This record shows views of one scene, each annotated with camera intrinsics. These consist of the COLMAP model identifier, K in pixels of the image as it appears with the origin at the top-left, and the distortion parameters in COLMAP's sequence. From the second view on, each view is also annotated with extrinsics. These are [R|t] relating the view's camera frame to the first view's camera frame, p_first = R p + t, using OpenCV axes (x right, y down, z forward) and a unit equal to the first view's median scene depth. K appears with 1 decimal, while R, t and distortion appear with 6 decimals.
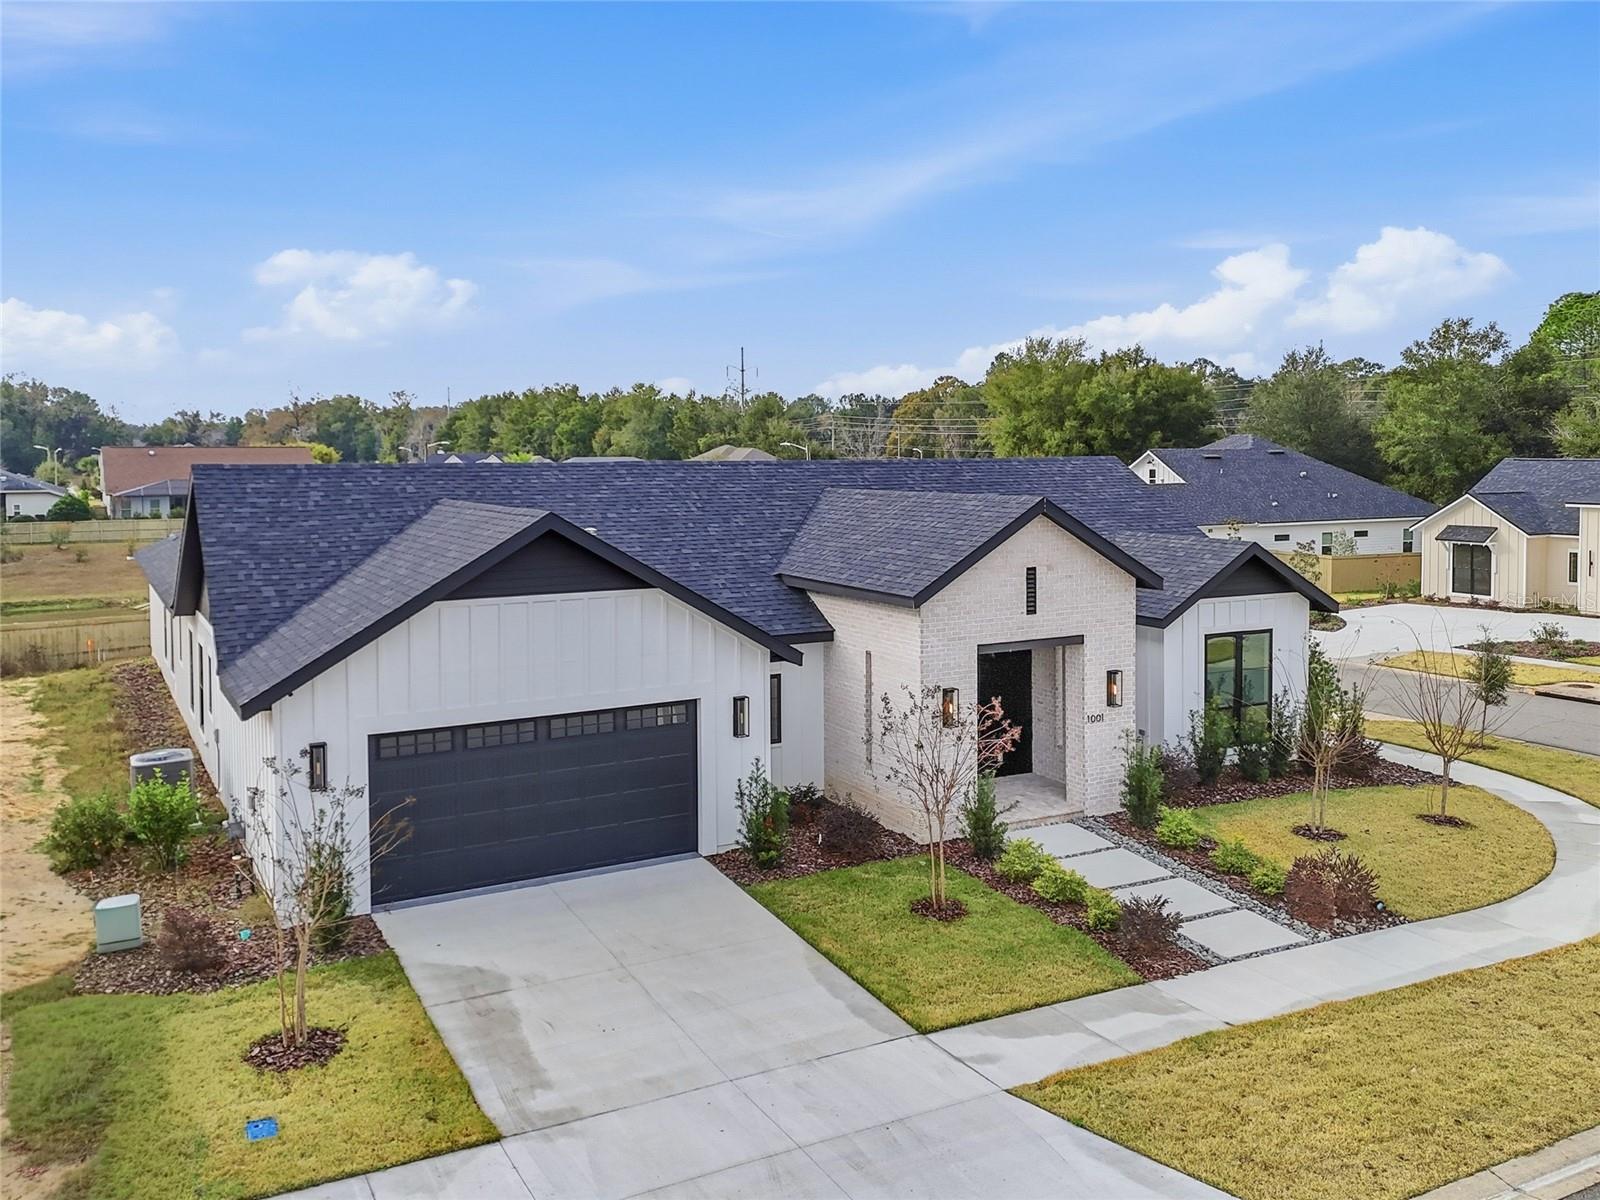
lens RADIAL K [[1248.0, 0, 800.0], [0, 1248.0, 600.0], [0, 0, 1]] dist [0.037249, -0.003447]
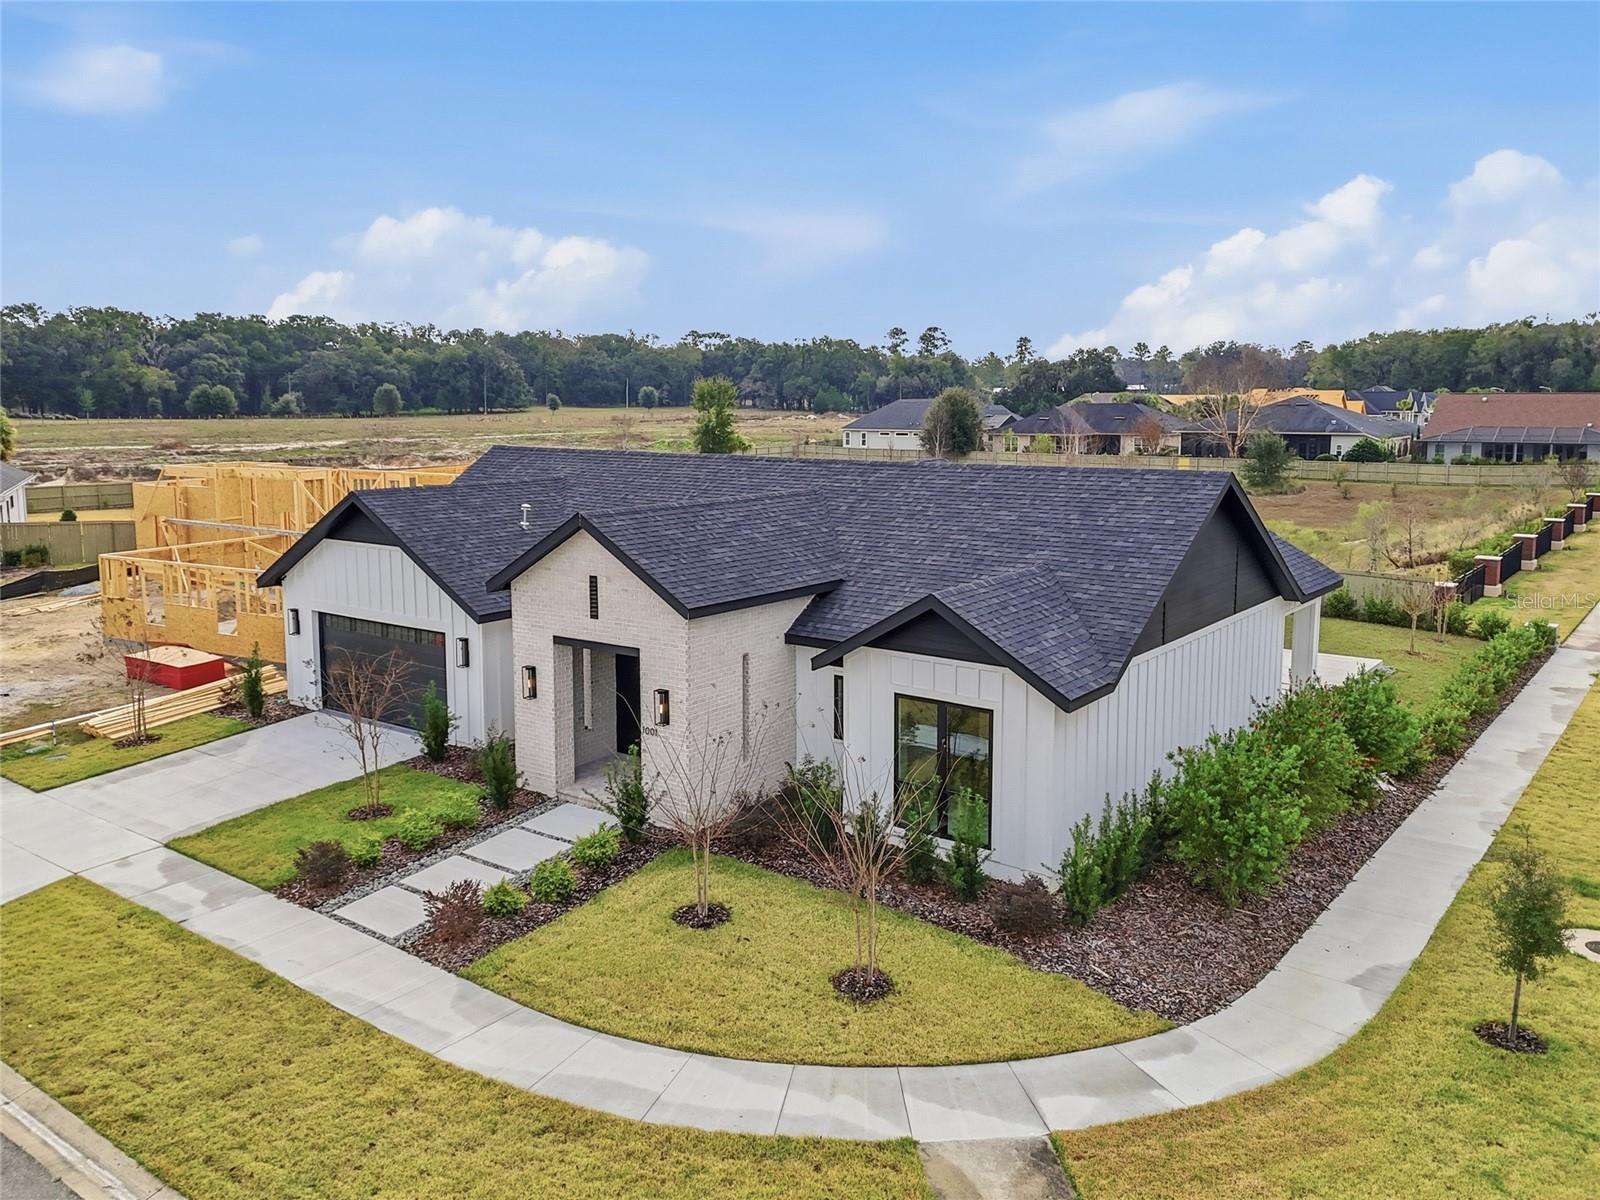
lens RADIAL K [[1153.0, 0, 800.0], [0, 1153.0, 600.0], [0, 0, 1]] dist [0.068828, -0.066683]
pose [[0.479396, 0.157788, -0.863297, 1.160777], [-0.107602, 0.986850, 0.120618, -0.148386], [0.870977, 0.035068, 0.490070, 0.666492]]
